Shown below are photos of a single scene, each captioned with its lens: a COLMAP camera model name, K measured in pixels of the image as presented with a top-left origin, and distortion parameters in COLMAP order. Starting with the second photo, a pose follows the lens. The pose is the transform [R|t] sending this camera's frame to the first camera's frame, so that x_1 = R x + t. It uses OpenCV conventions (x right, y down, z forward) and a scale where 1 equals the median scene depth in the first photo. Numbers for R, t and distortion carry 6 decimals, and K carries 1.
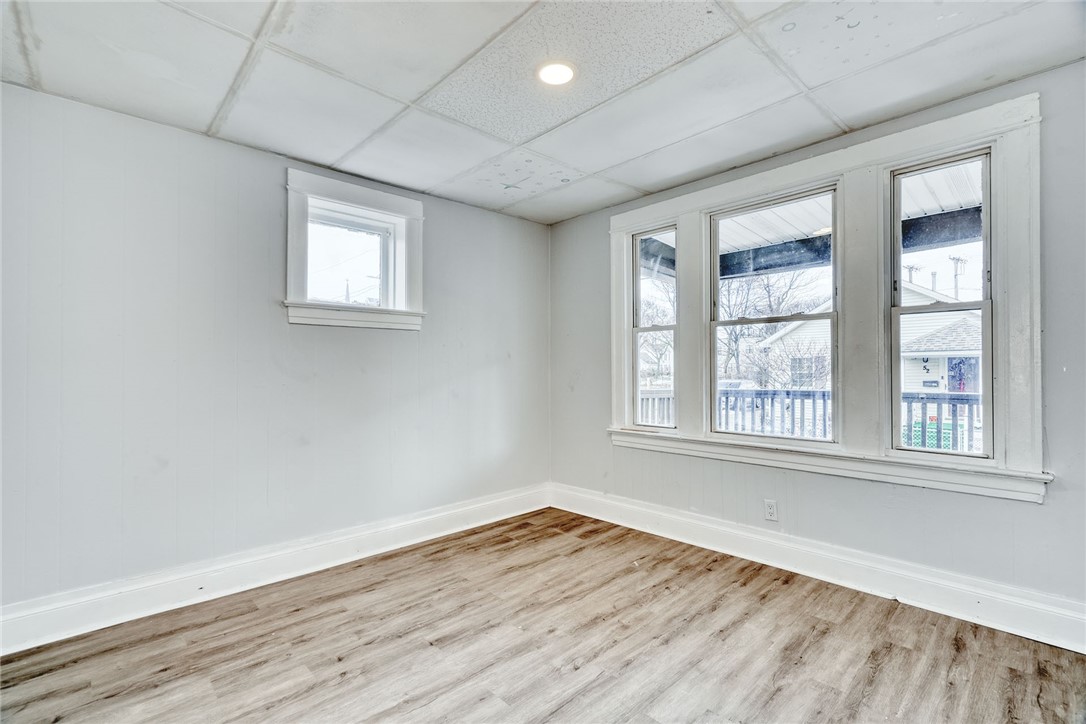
lens RADIAL K [[495.4, 0, 543.4], [0, 495.4, 367.8], [0, 0, 1]] dist [-0.005807, 0.000865]
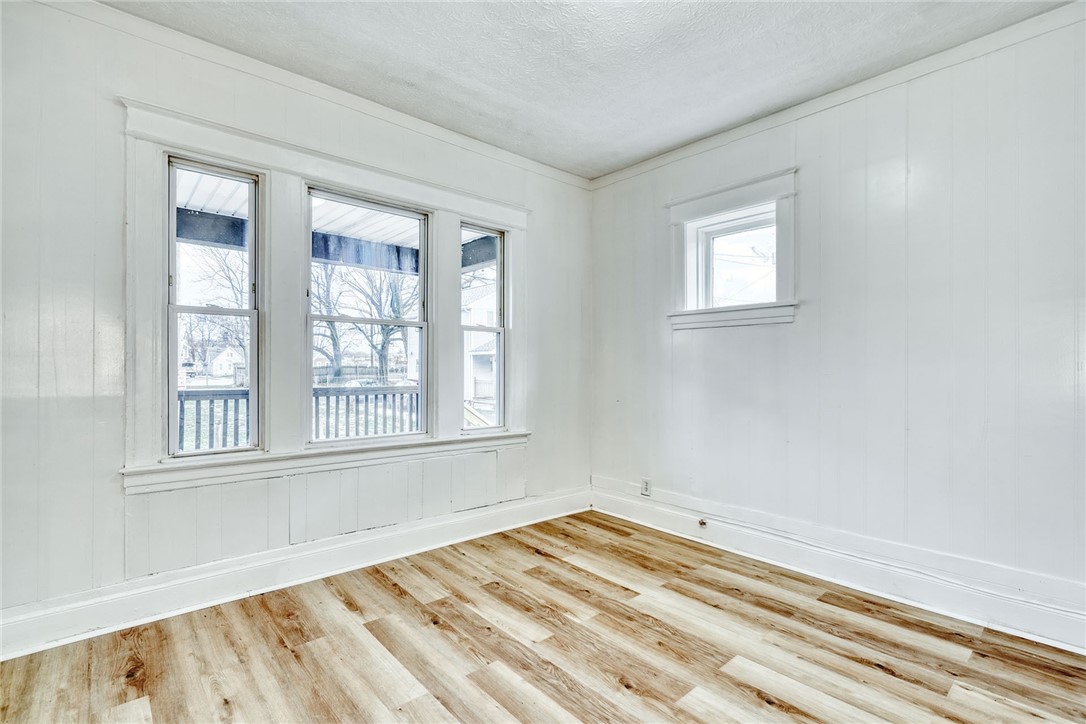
lens RADIAL K [[495.4, 0, 541.5], [0, 495.4, 367.7], [0, 0, 1]] dist [-0.005807, 0.000865]
pose [[0.061405, 0.003062, 0.998108, -0.205270], [-0.006306, 0.999977, -0.002680, -0.000769], [-0.998093, -0.006130, 0.061423, 0.259653]]
